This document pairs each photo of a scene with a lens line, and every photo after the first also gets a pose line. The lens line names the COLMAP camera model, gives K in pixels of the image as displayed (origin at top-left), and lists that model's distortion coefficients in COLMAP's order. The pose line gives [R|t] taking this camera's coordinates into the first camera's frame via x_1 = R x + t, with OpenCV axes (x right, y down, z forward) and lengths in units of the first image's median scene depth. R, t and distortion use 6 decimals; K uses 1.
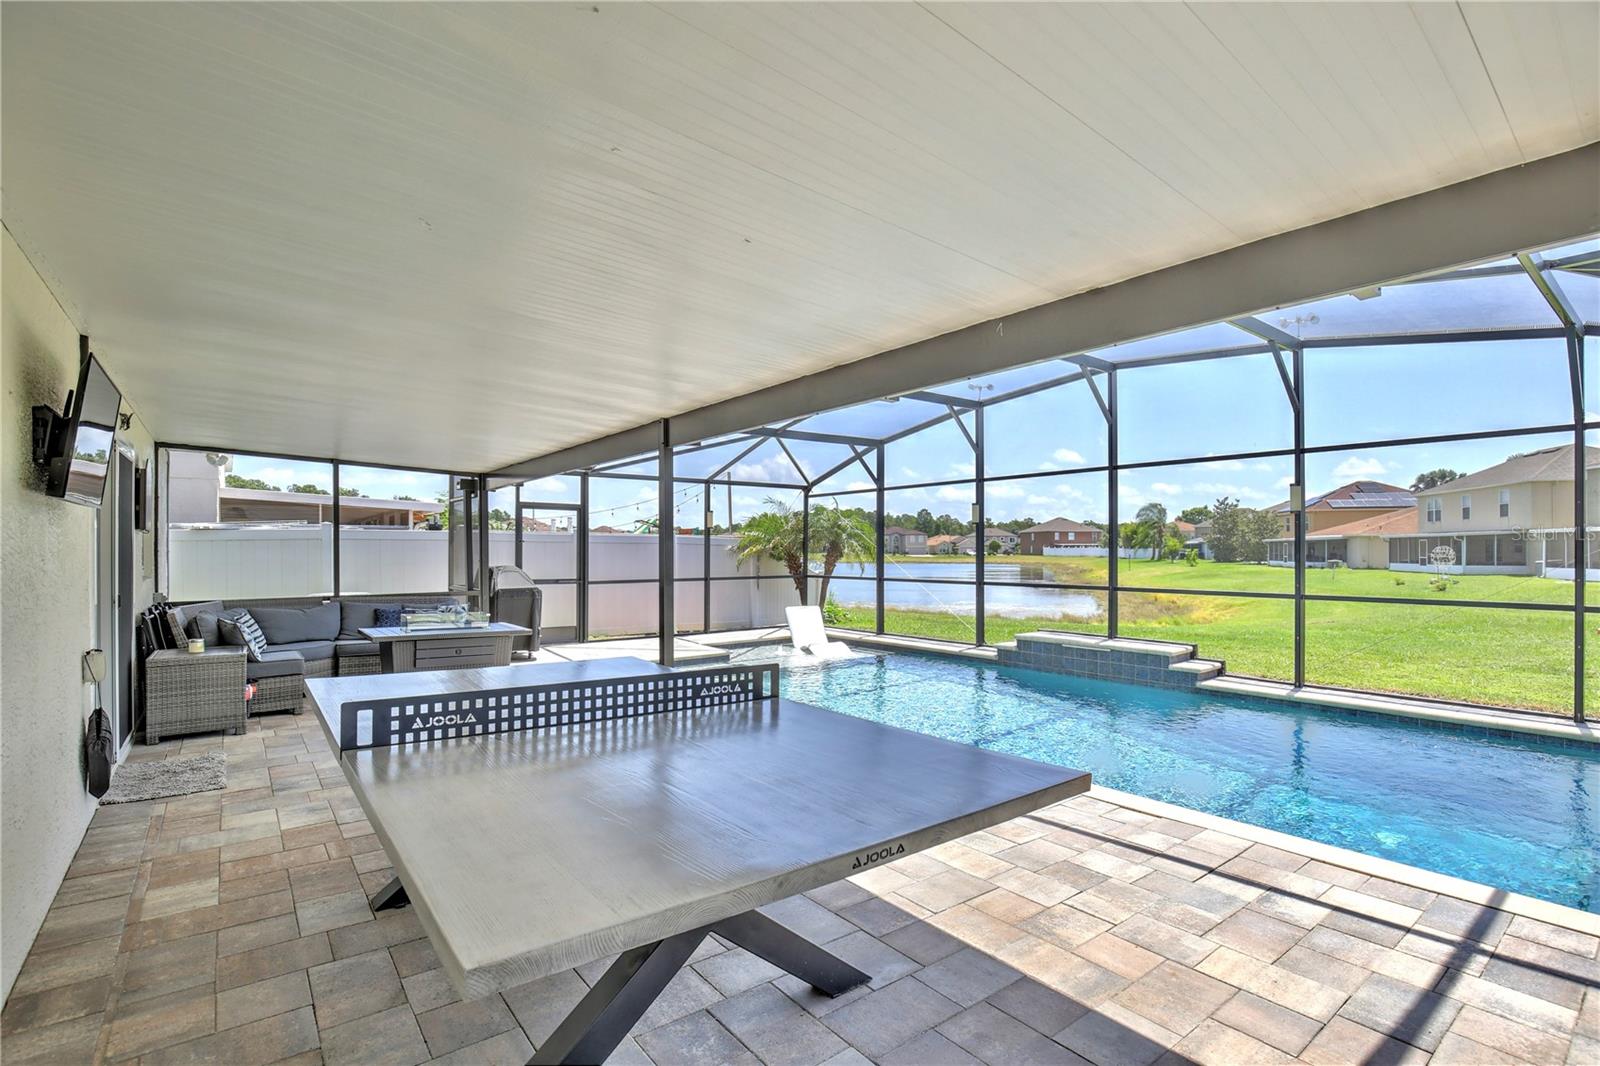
lens RADIAL K [[742.3, 0, 803.0], [0, 742.3, 539.5], [0, 0, 1]] dist [-0.025097, 0.003332]
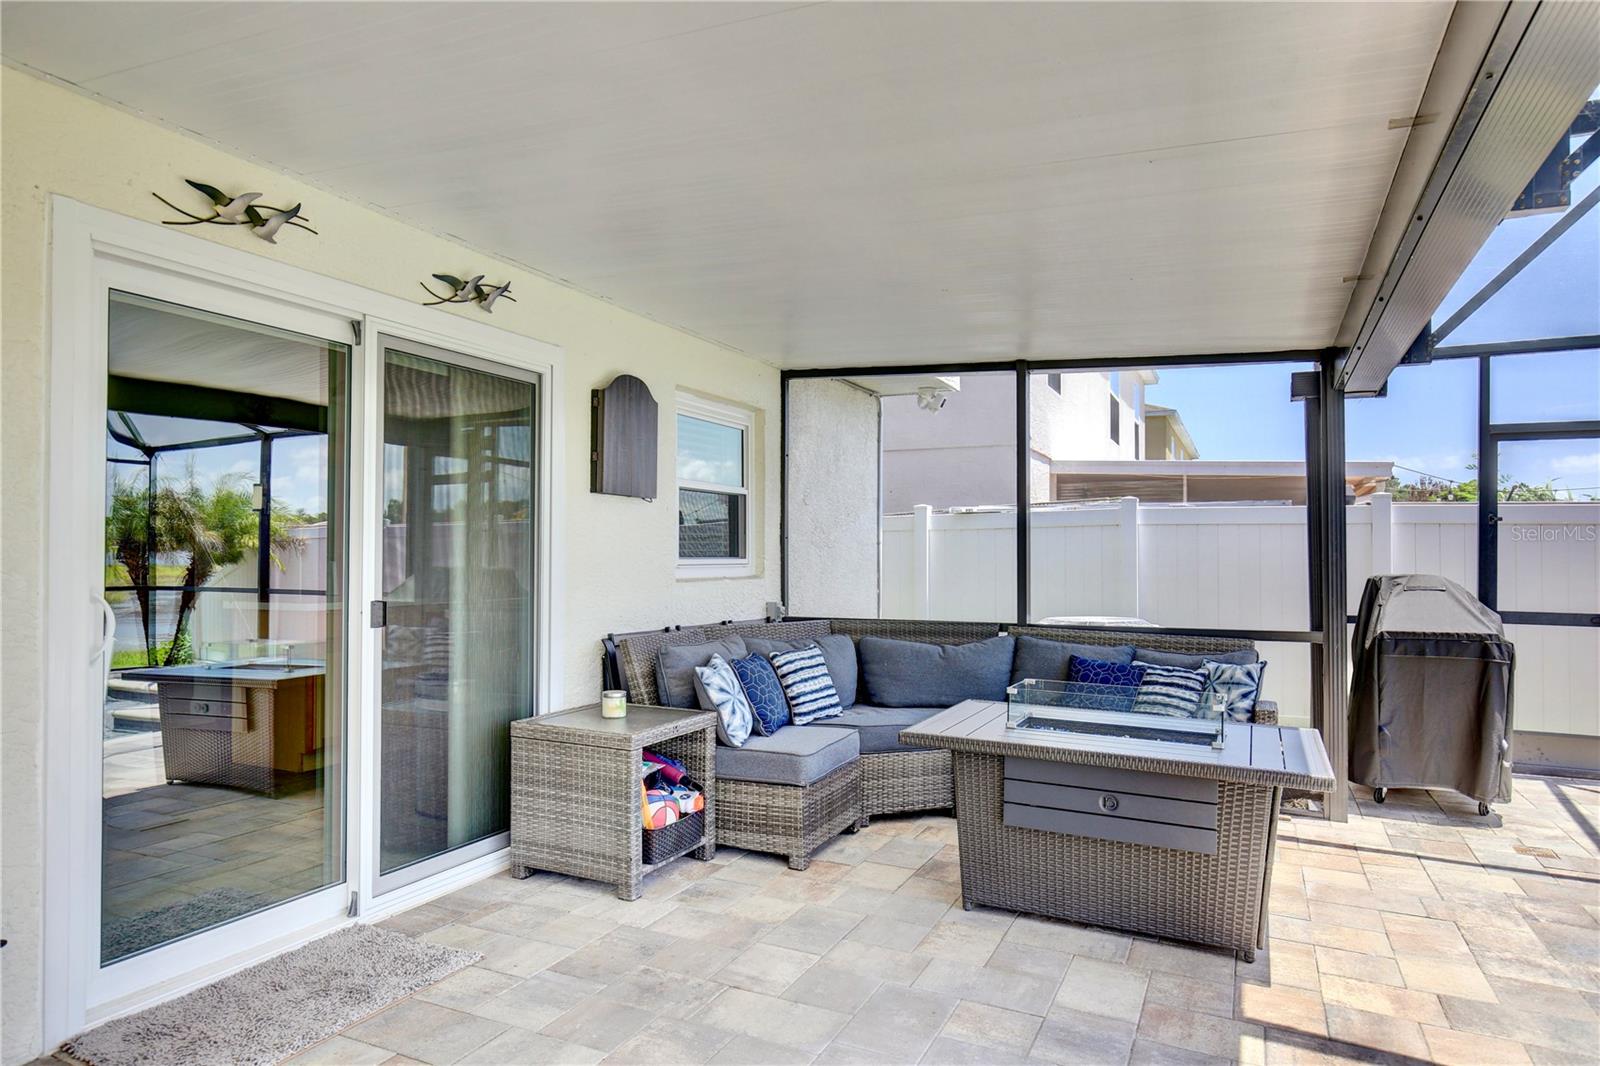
lens RADIAL K [[958.0, 0, 807.2], [0, 958.0, 539.3], [0, 0, 1]] dist [-0.001780, -0.000384]
pose [[0.453003, -0.009292, -0.891461, -0.055972], [0.004207, 0.999957, -0.008284, 0.012579], [0.891499, 0.000002, 0.453023, 0.315665]]
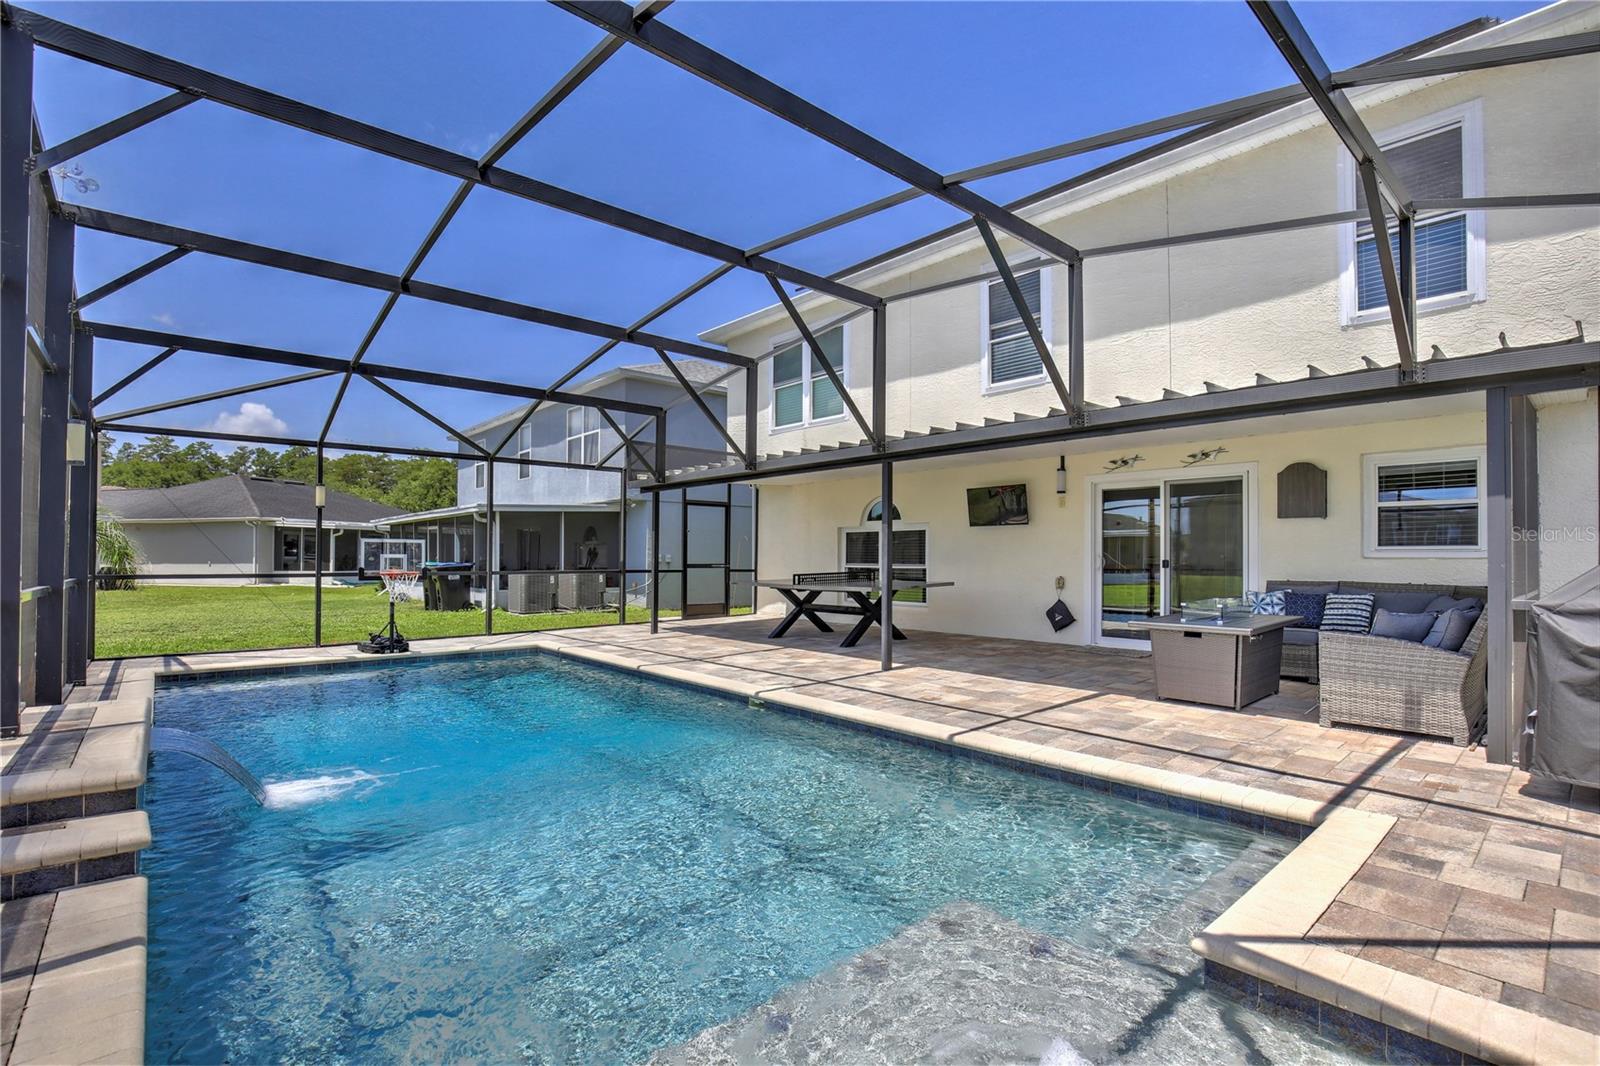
lens RADIAL K [[742.3, 0, 797.0], [0, 742.3, 546.7], [0, 0, 1]] dist [-0.025097, 0.003332]
pose [[-0.997931, 0.001503, -0.064277, 0.031183], [0.003202, 0.999648, -0.026337, 0.028968], [0.064215, -0.026489, -0.997585, 0.909546]]
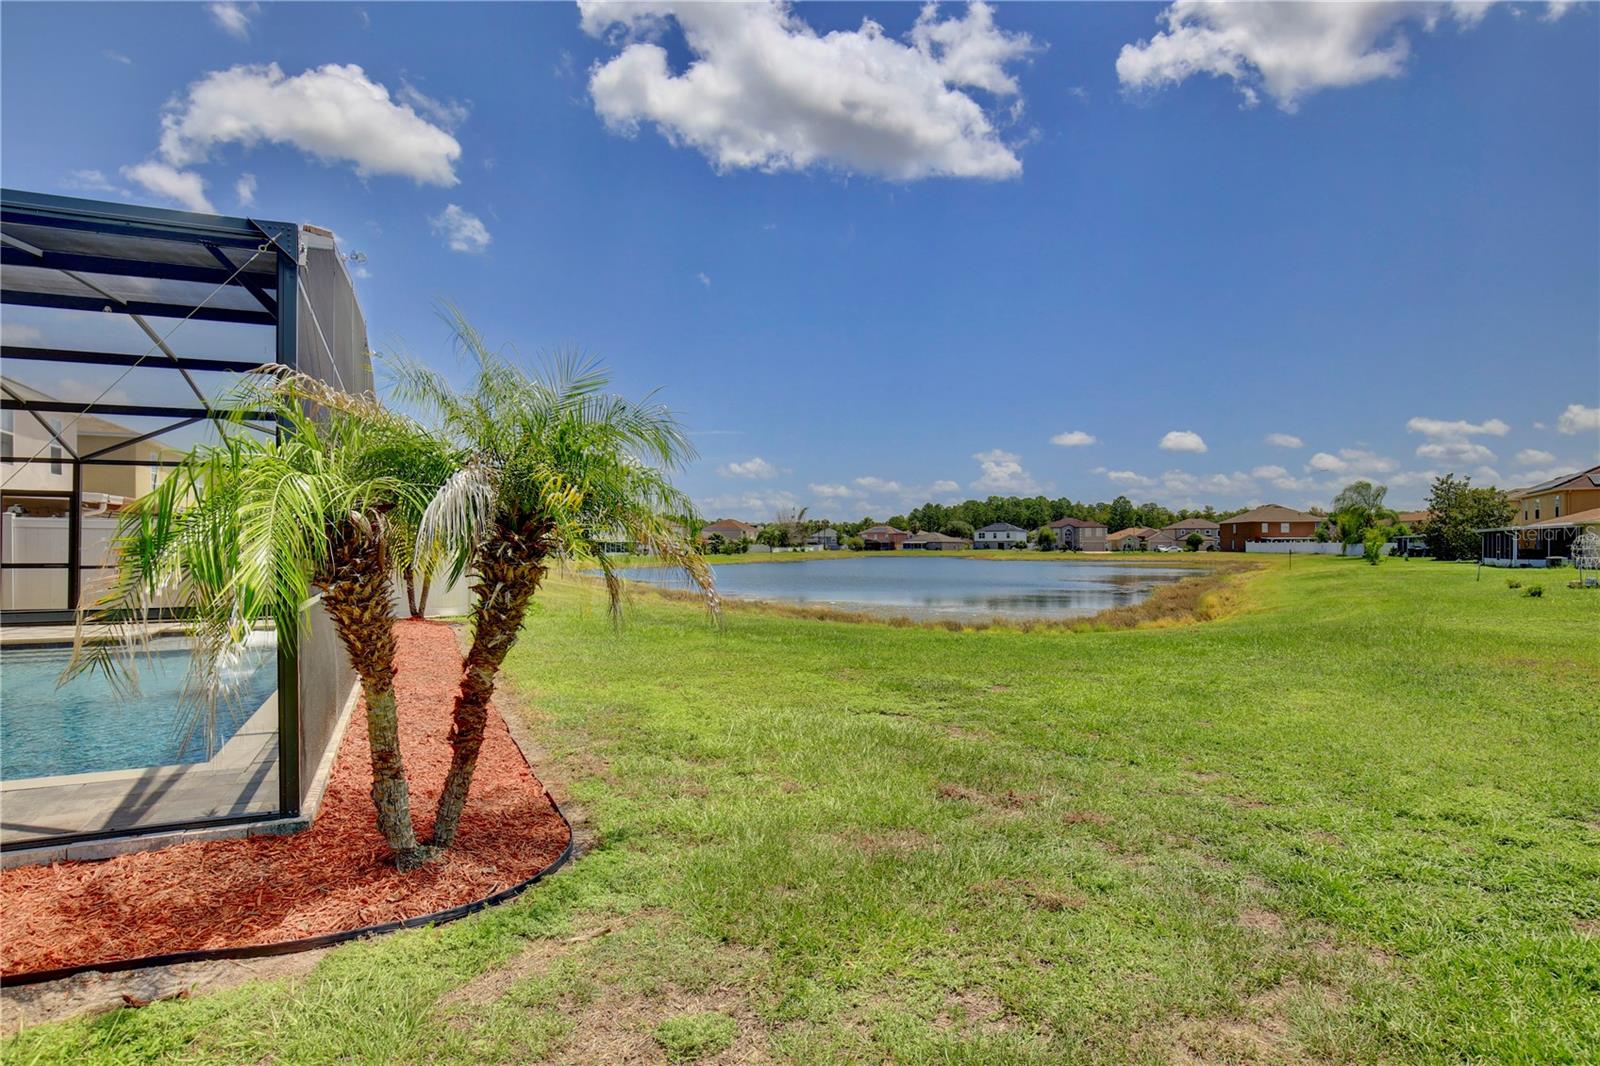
lens RADIAL K [[841.7, 0, 803.8], [0, 841.7, 535.0], [0, 0, 1]] dist [-0.003482, 0.000163]
pose [[0.973775, -0.003942, -0.227480, 0.775719], [0.003982, 0.999992, -0.000282, 0.014479], [0.227479, -0.000631, 0.973783, 0.077452]]
